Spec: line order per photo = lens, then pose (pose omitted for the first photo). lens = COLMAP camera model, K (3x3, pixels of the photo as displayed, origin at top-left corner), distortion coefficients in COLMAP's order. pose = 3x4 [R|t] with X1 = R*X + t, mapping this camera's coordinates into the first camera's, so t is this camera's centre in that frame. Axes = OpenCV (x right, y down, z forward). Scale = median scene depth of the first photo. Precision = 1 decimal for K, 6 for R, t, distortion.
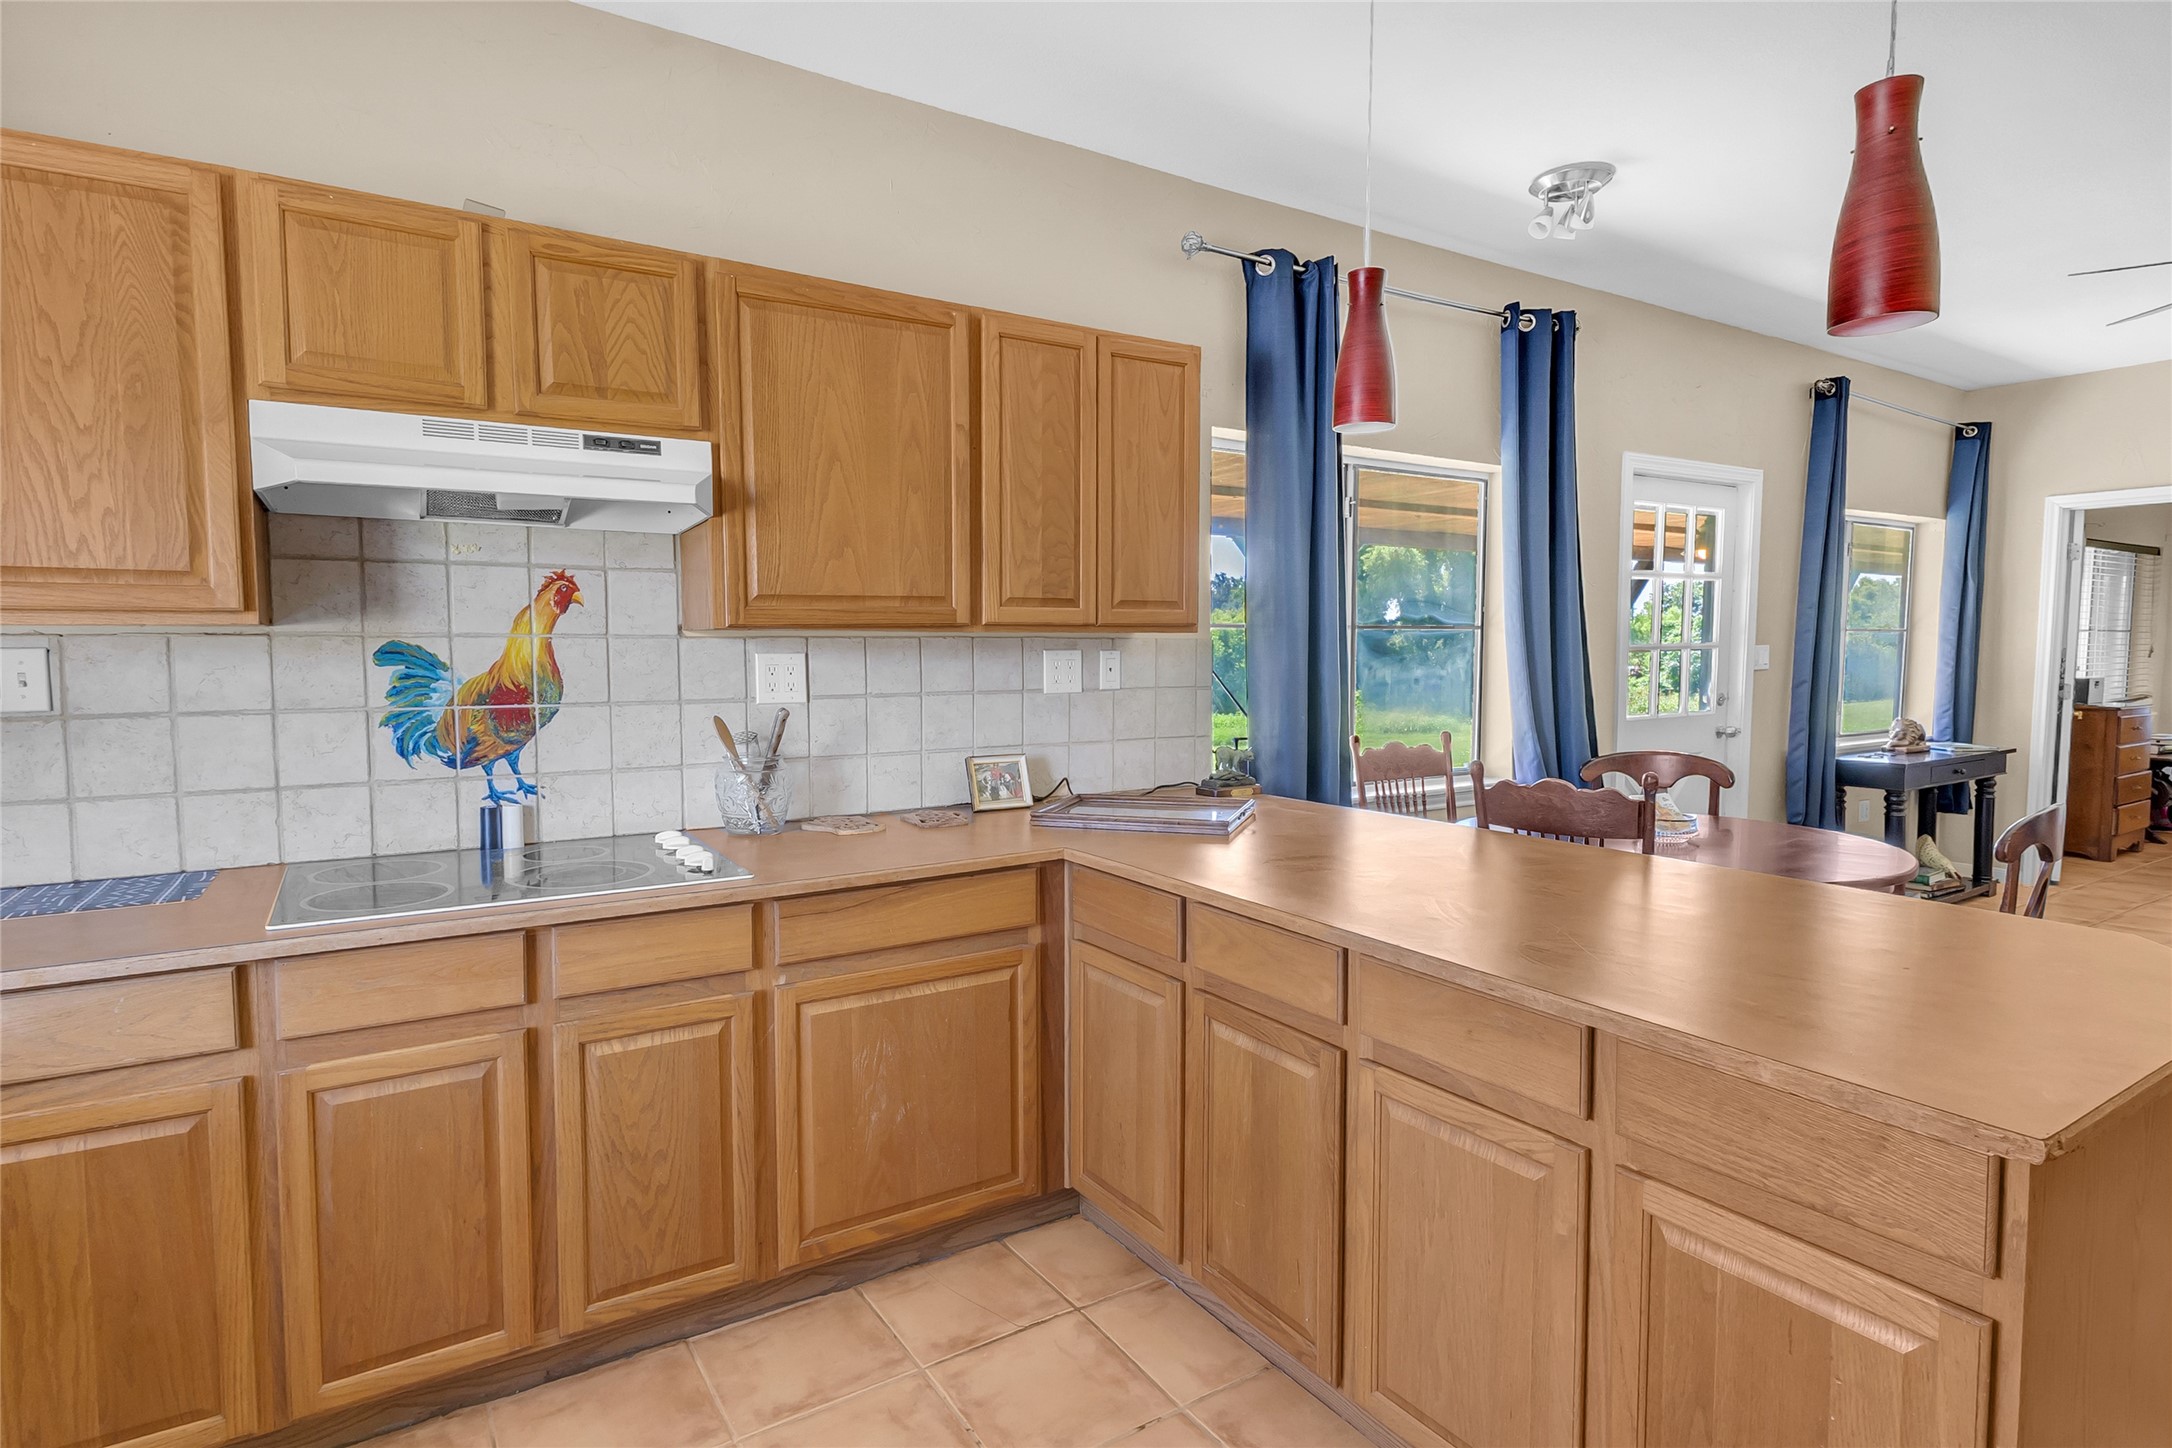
lens RADIAL K [[1123.9, 0, 1095.4], [0, 1123.9, 722.2], [0, 0, 1]] dist [-0.000540, -0.000108]
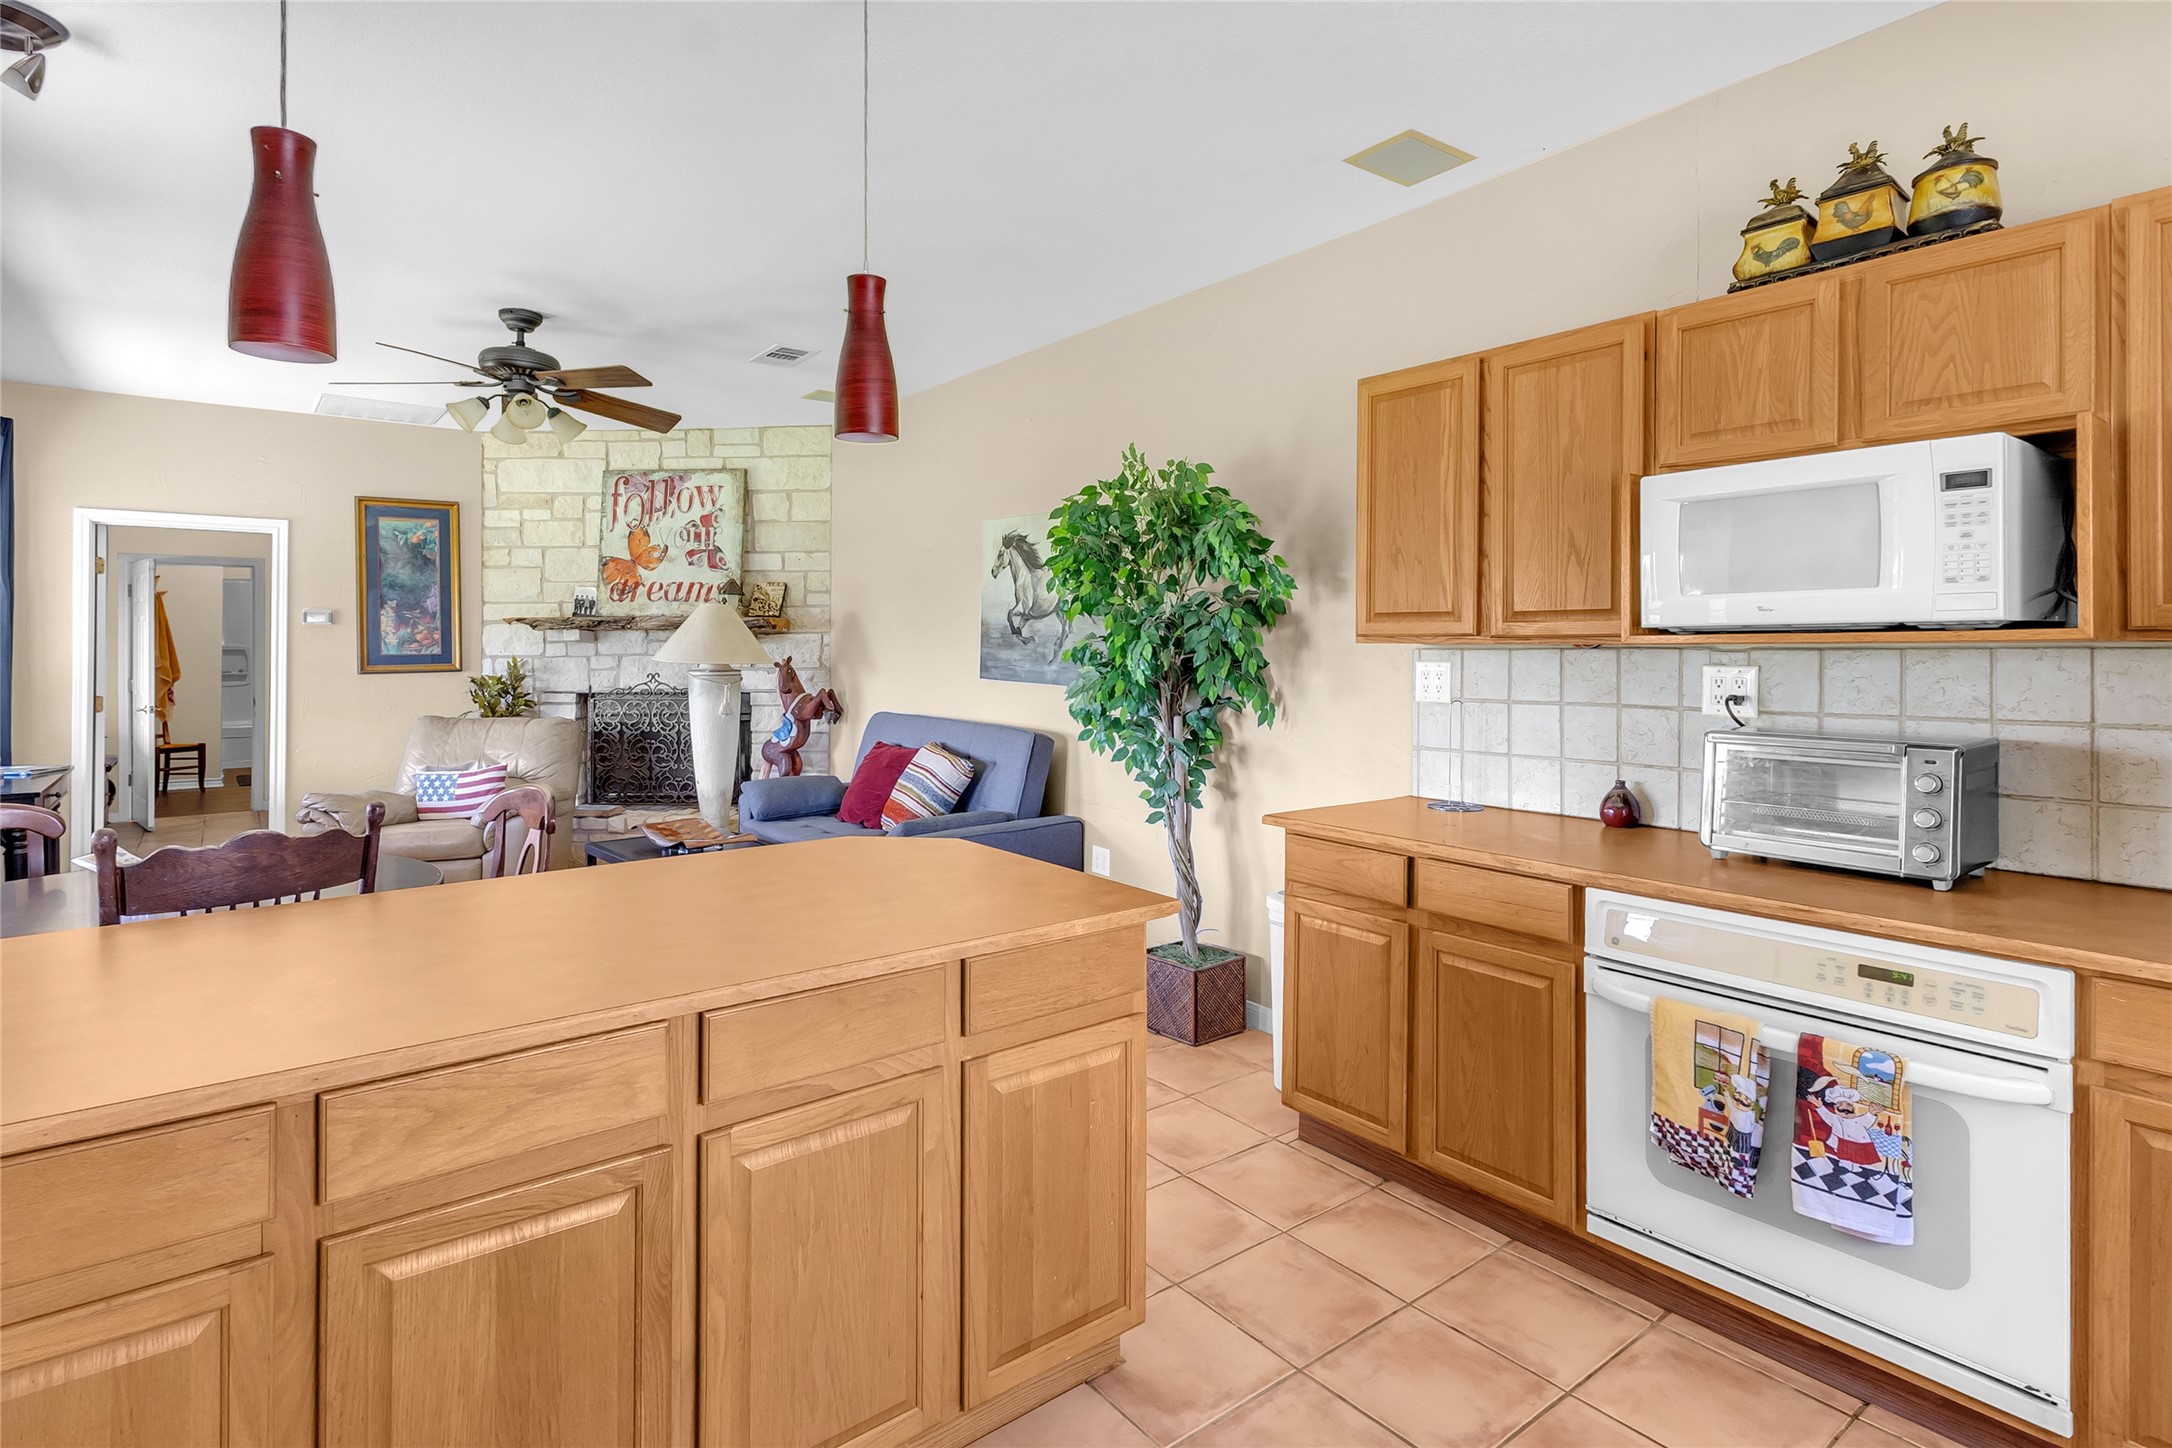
lens RADIAL K [[1073.4, 0, 1095.3], [0, 1073.4, 649.7], [0, 0, 1]] dist [0.000561, 0.000084]
pose [[-0.102199, 0.003566, 0.994758, -0.275787], [0.070271, 0.997521, 0.003643, -0.025172], [-0.992279, 0.070275, -0.102196, 0.335182]]
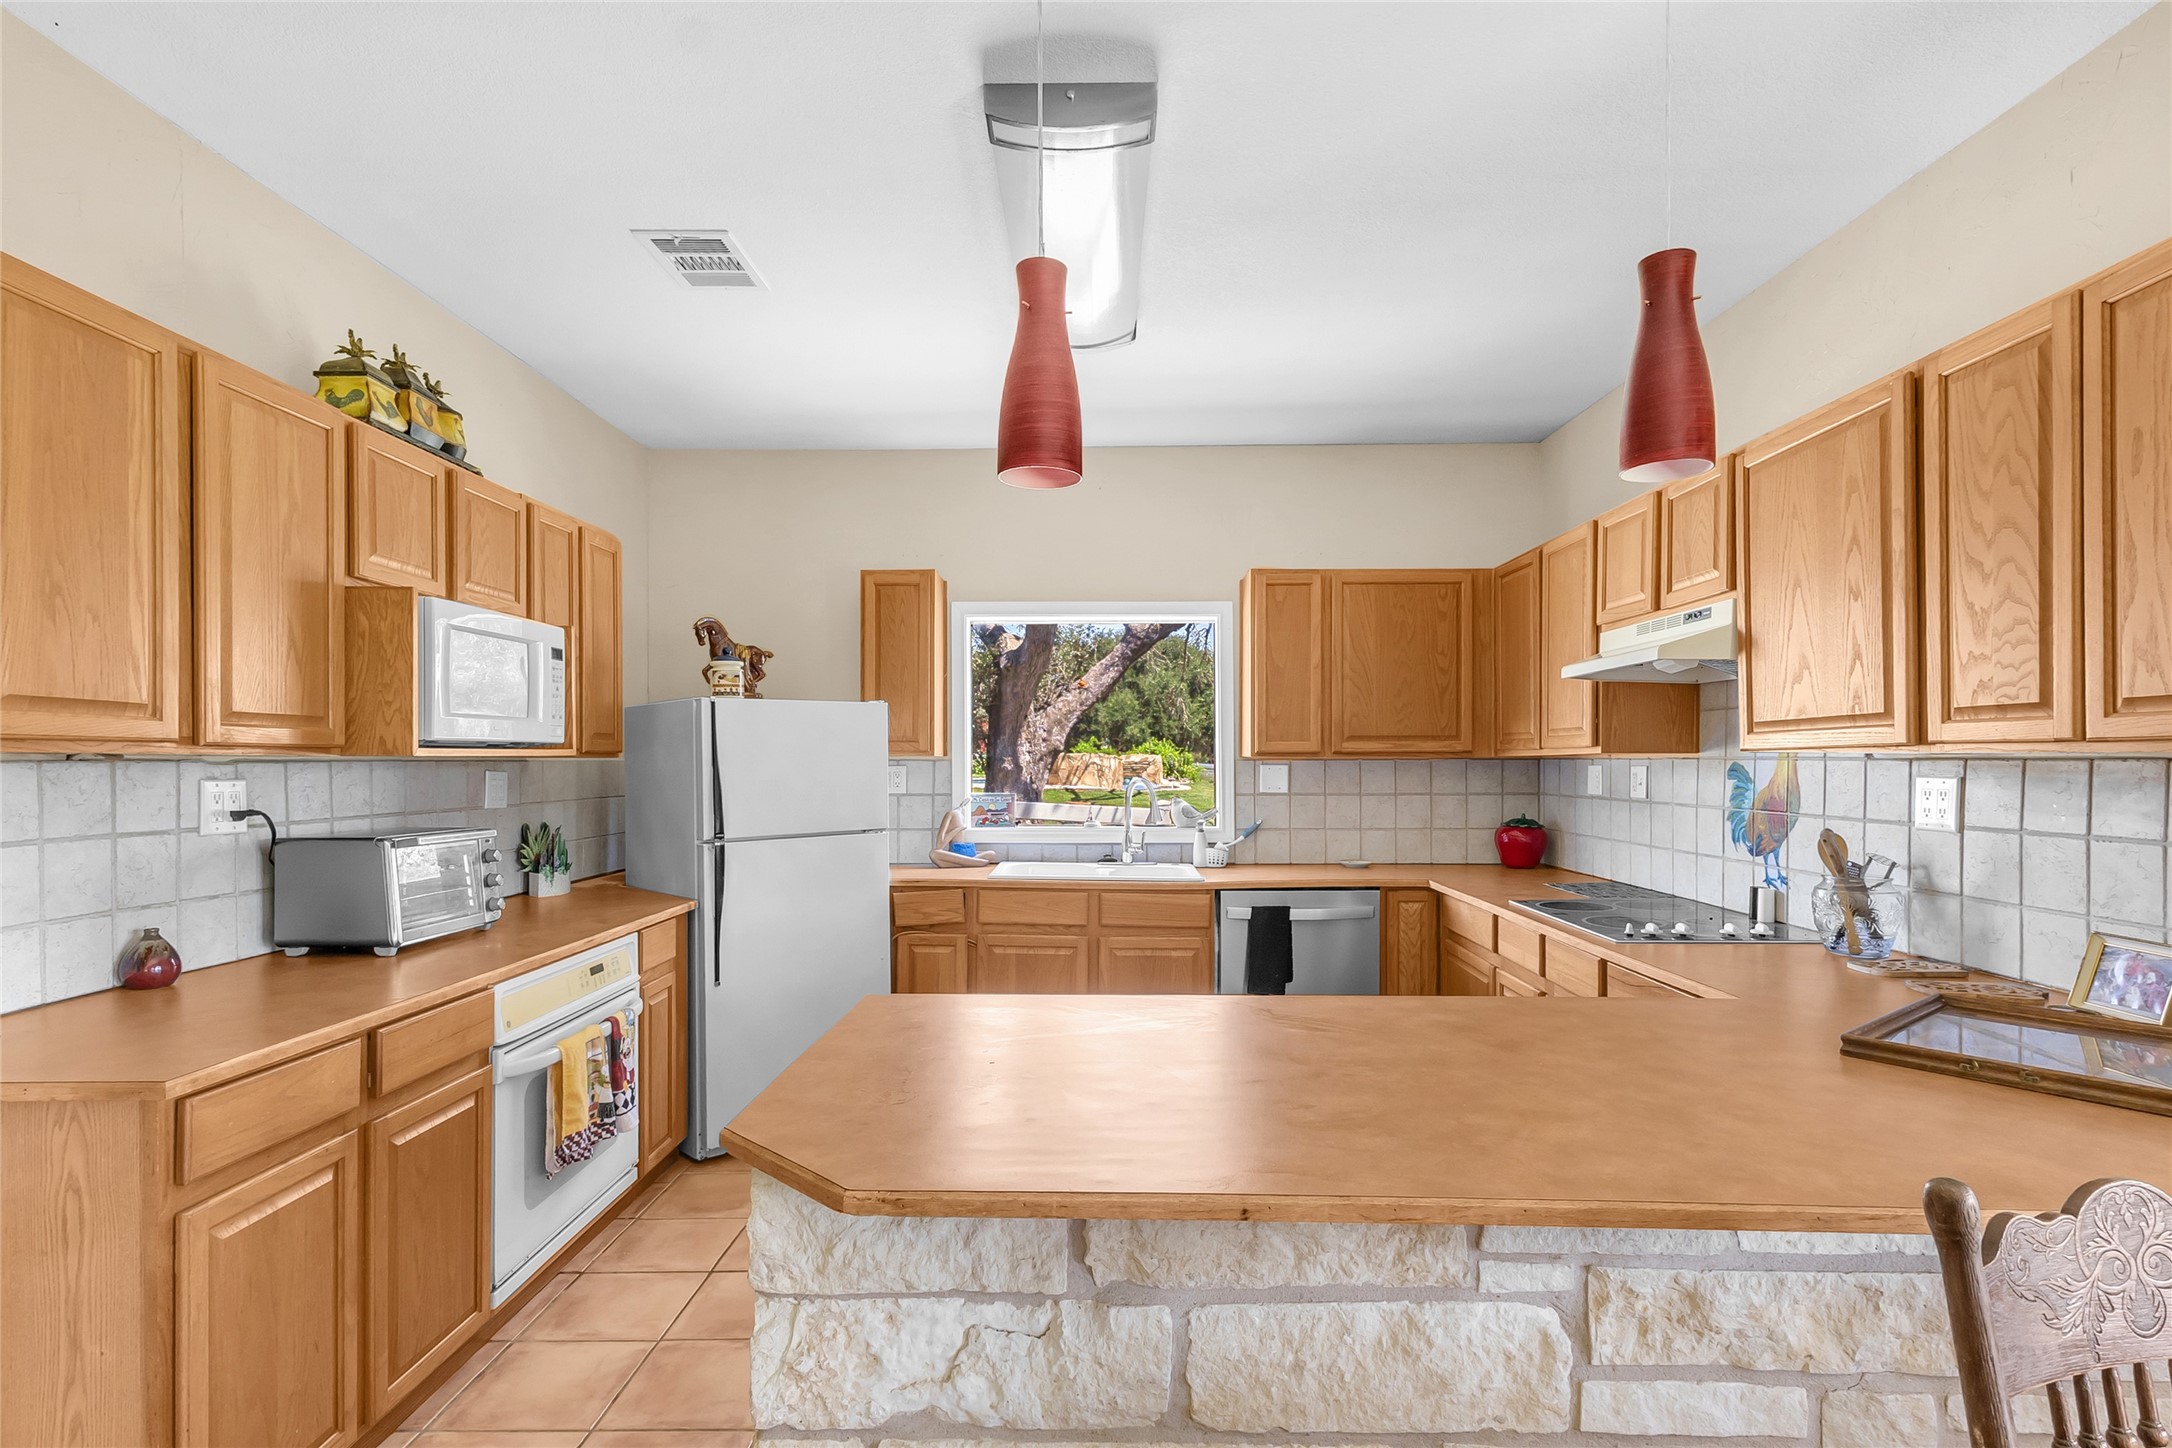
lens RADIAL K [[1073.8, 0, 1089.1], [0, 1073.8, 758.2], [0, 0, 1]] dist [0.000595, -0.000063]
pose [[-0.549417, 0.001781, -0.835546, 0.583121], [-0.057040, 0.997585, 0.039633, -0.049970], [0.833599, 0.069435, -0.547989, 0.627803]]
